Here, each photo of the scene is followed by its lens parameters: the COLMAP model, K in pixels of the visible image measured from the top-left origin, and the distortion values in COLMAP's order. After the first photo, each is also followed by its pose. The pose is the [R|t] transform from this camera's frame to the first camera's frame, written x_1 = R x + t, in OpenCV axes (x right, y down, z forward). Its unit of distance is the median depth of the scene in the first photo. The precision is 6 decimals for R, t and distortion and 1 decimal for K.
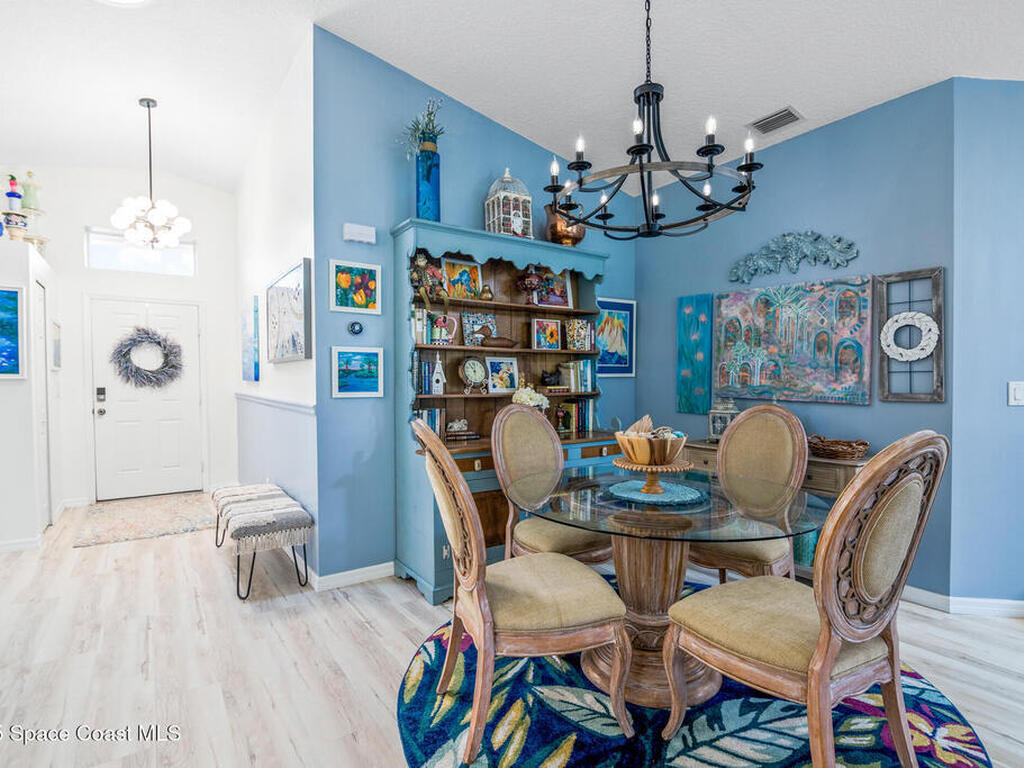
lens RADIAL K [[529.8, 0, 511.2], [0, 529.8, 399.0], [0, 0, 1]] dist [-0.005092, -0.004428]
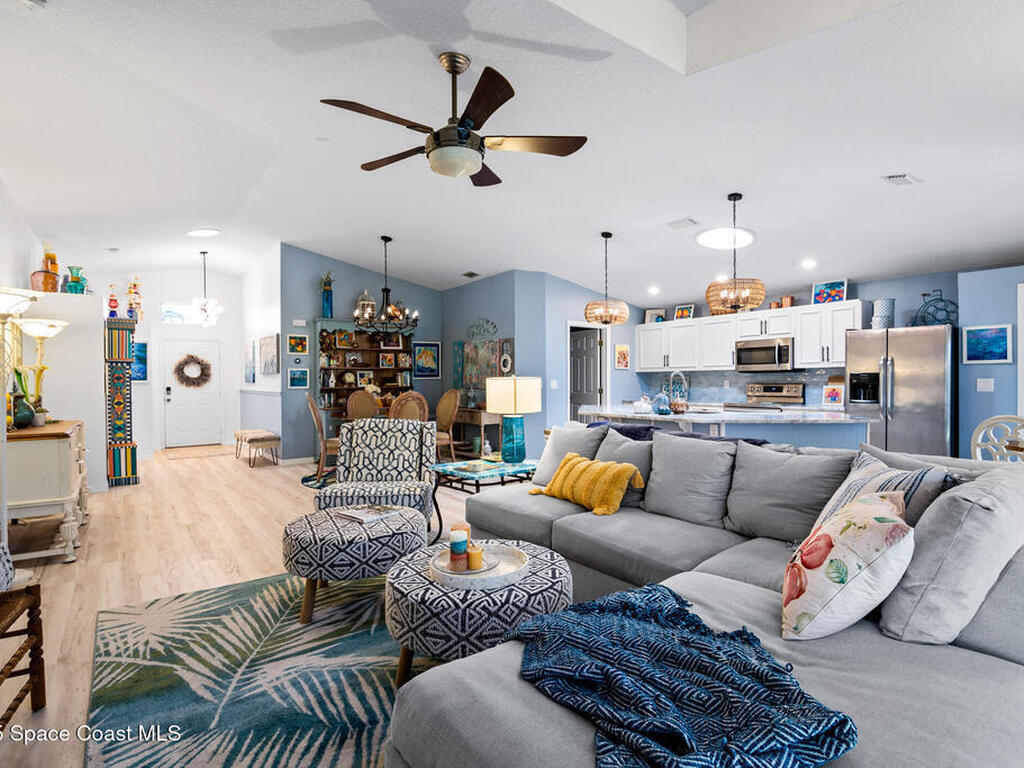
lens RADIAL K [[529.8, 0, 513.1], [0, 529.8, 380.7], [0, 0, 1]] dist [-0.005092, -0.004428]
pose [[0.999342, -0.010143, 0.034830, 0.568701], [0.011352, 0.999334, -0.034690, 0.051921], [-0.034455, 0.035062, 0.998791, -1.367467]]
